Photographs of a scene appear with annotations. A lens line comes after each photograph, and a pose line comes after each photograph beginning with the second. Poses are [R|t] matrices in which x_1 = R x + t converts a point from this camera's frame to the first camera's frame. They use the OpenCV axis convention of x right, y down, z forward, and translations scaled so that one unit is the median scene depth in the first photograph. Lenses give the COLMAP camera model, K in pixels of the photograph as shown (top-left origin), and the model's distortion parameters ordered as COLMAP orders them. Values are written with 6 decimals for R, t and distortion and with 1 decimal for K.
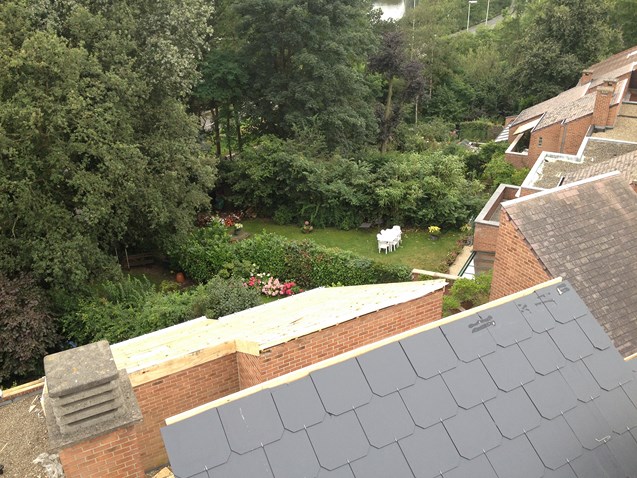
lens RADIAL K [[588.8, 0, 314.2], [0, 588.8, 249.7], [0, 0, 1]] dist [0.129686, -0.254110]
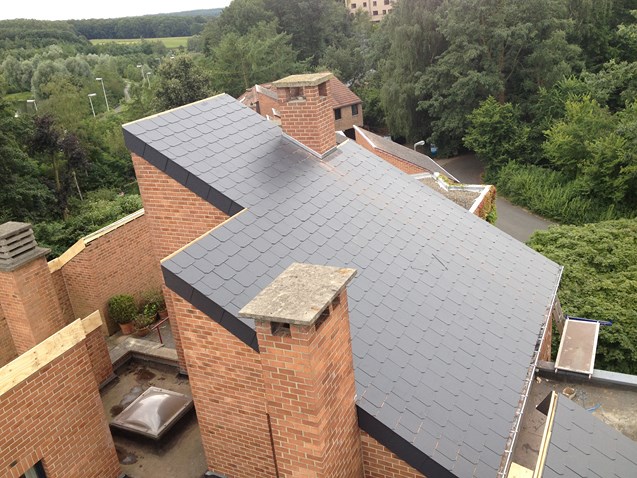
lens RADIAL K [[588.8, 0, 314.2], [0, 588.8, 249.7], [0, 0, 1]] dist [0.129686, -0.254110]
pose [[0.814867, -0.277156, 0.509093, -0.111915], [0.348909, 0.935877, -0.048969, 0.129920], [-0.462876, 0.217530, 0.859317, -0.185236]]
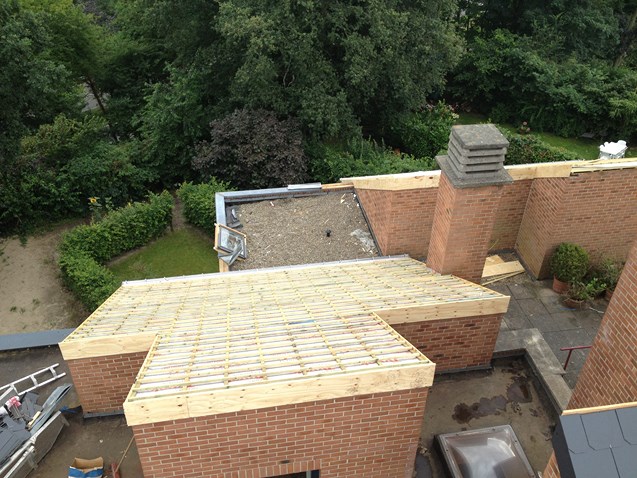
lens RADIAL K [[588.8, 0, 314.2], [0, 588.8, 249.7], [0, 0, 1]] dist [0.129686, -0.254110]
pose [[0.948779, 0.216918, -0.229708, -0.075031], [-0.180607, 0.968926, 0.169006, 0.057296], [0.259230, -0.118863, 0.958473, -0.095266]]
